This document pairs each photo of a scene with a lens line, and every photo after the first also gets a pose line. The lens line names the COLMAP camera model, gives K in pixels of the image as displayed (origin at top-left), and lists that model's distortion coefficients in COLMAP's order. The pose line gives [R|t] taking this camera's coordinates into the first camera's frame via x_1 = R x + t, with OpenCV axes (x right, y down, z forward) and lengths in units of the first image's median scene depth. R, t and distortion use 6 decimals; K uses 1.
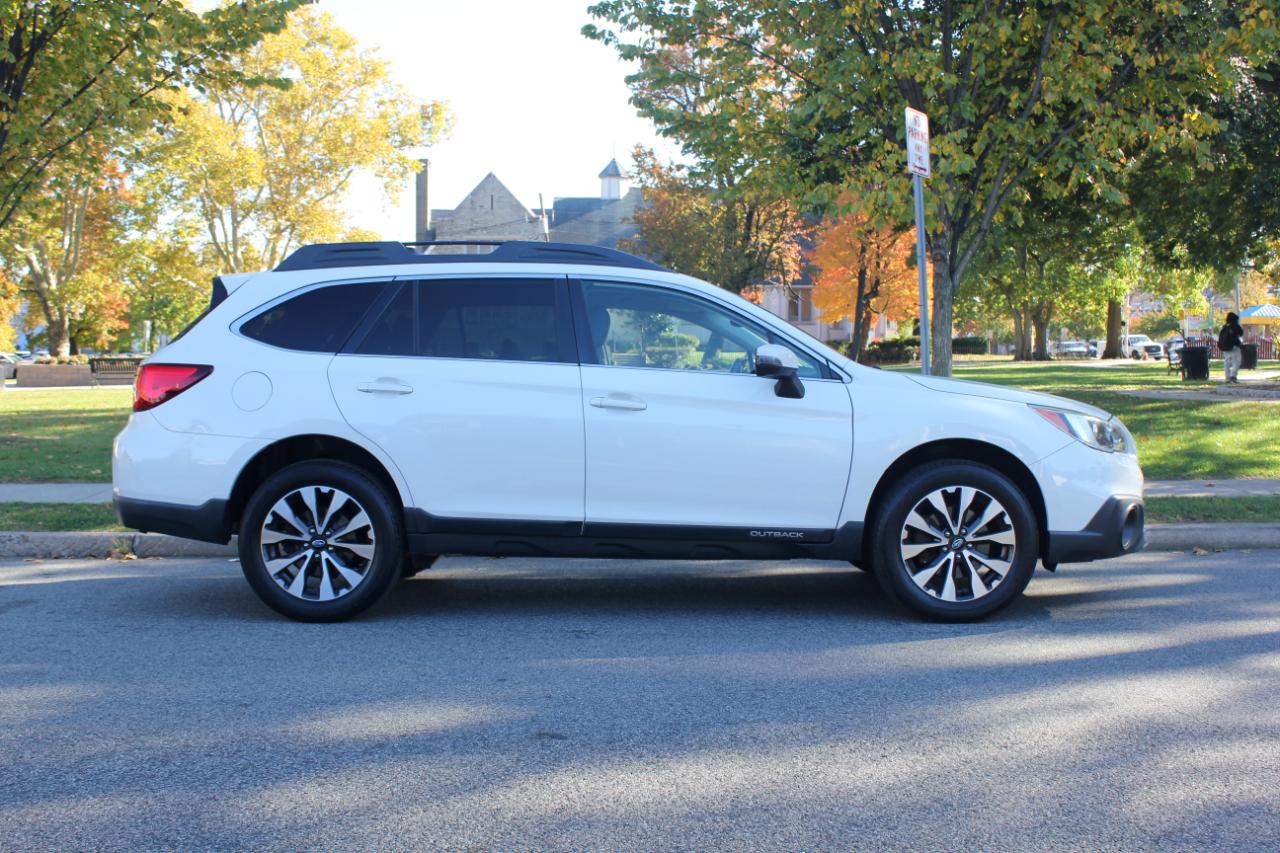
lens RADIAL K [[1365.9, 0, 638.8], [0, 1365.9, 429.0], [0, 0, 1]] dist [-0.122338, 0.159935]
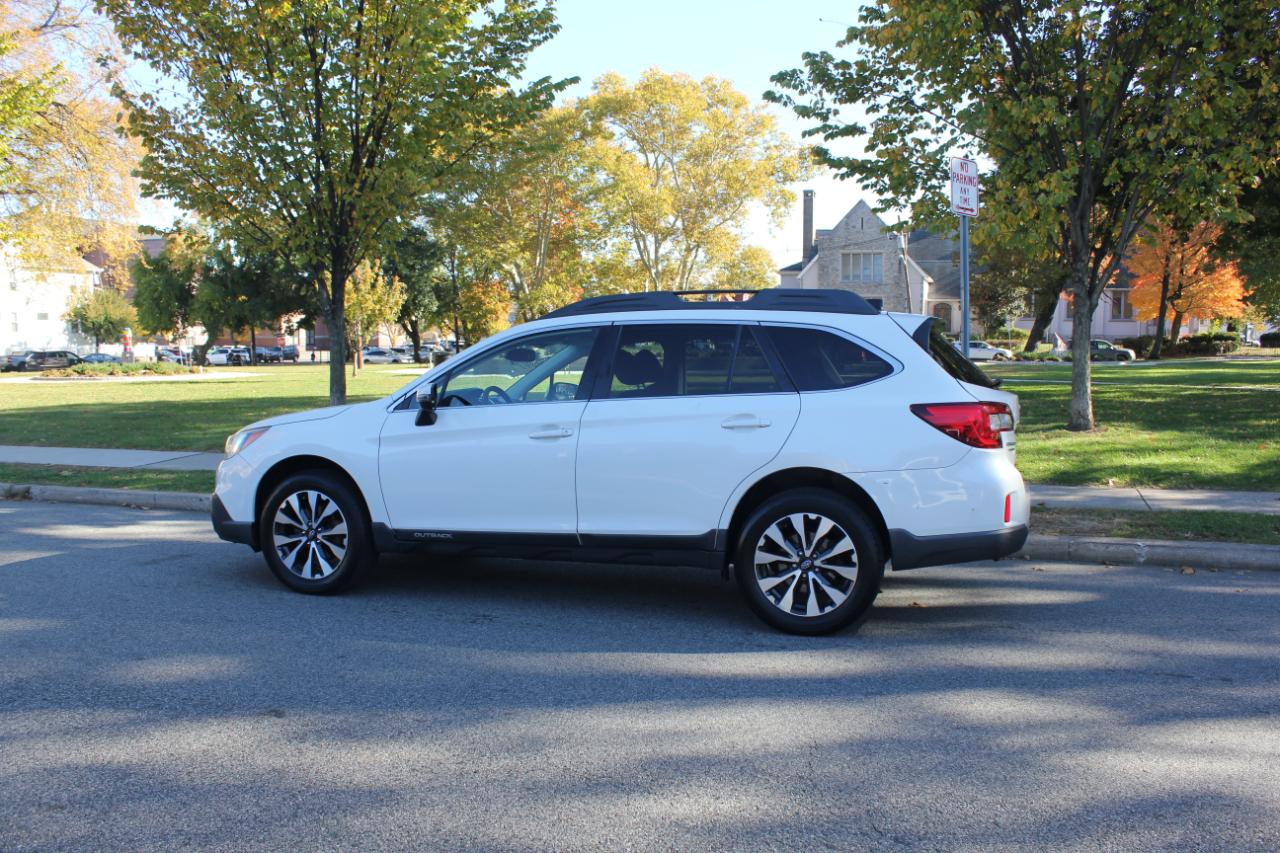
lens RADIAL K [[1071.8, 0, 638.4], [0, 1071.8, 430.9], [0, 0, 1]] dist [-0.167707, 0.157783]
pose [[0.944035, 0.027660, -0.328683, 0.151449], [-0.018160, 0.999325, 0.031939, -0.019857], [0.329344, -0.024183, 0.943900, 0.053148]]
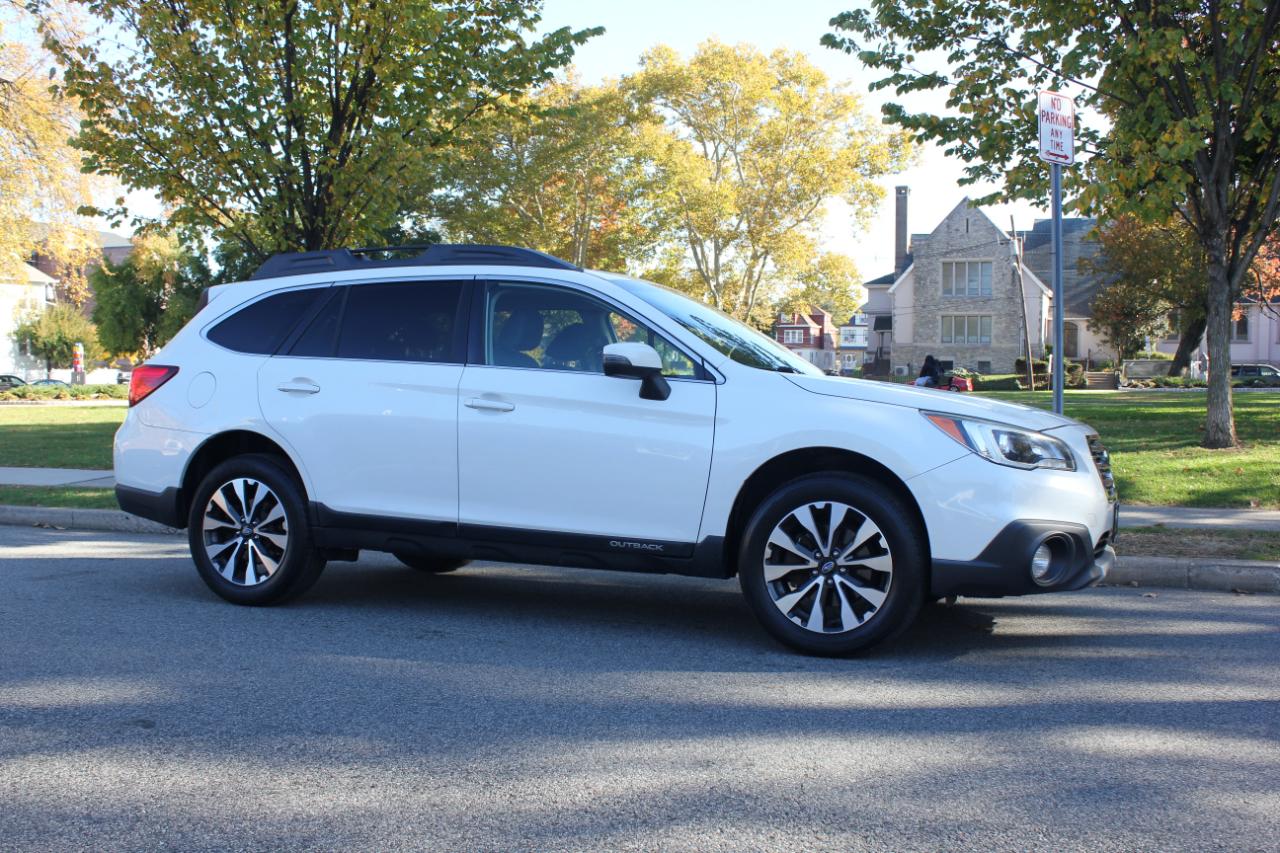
lens RADIAL K [[1290.9, 0, 639.2], [0, 1290.9, 431.4], [0, 0, 1]] dist [-0.137410, 0.167748]
pose [[0.927671, 0.018202, -0.372955, 0.167143], [-0.021840, 0.999746, -0.005530, 0.001417], [0.372760, 0.013275, 0.927833, 0.069461]]
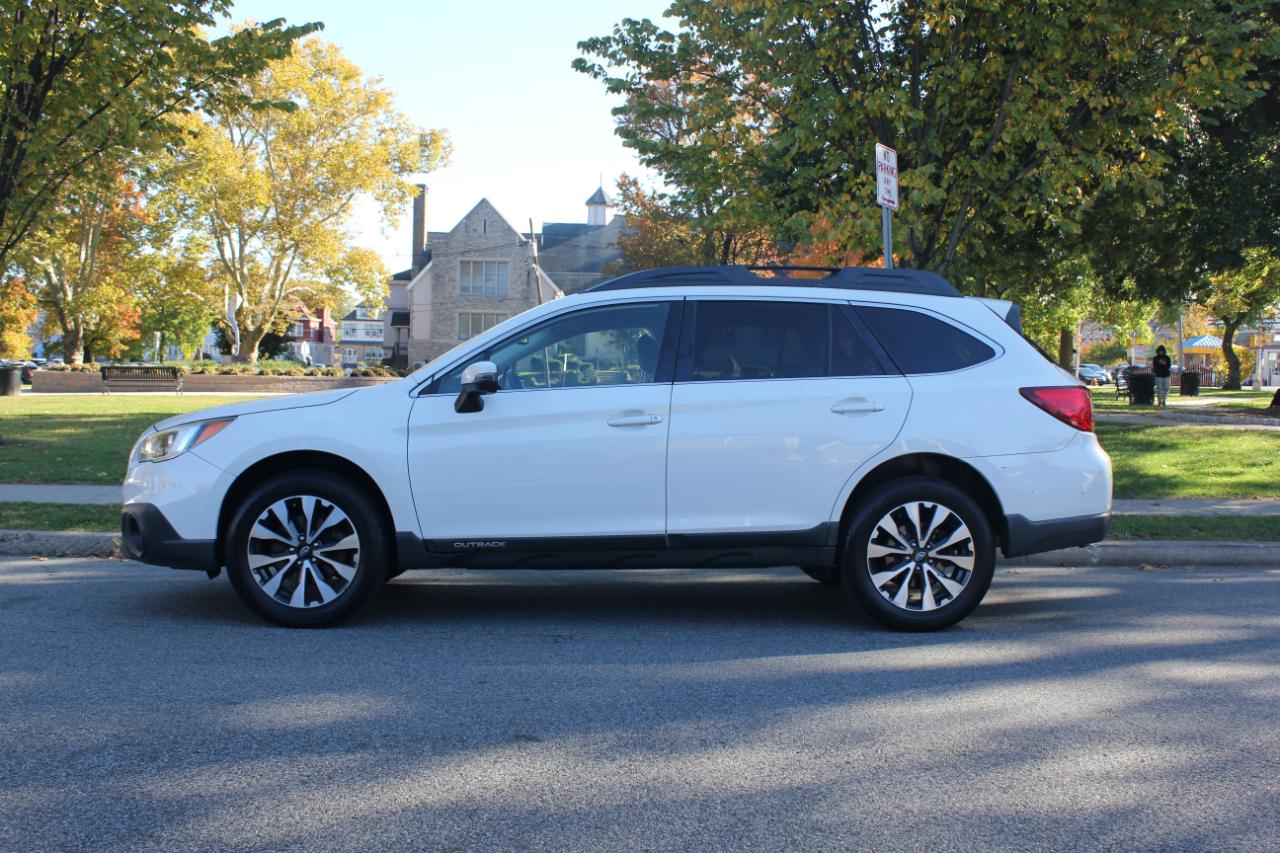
lens RADIAL K [[1284.8, 0, 639.6], [0, 1284.8, 429.2], [0, 0, 1]] dist [-0.134171, 0.157652]
pose [[0.999734, 0.017077, 0.015504, 0.000464], [-0.016921, 0.999805, -0.010156, -0.000402], [-0.015675, 0.009891, 0.999828, 0.006080]]
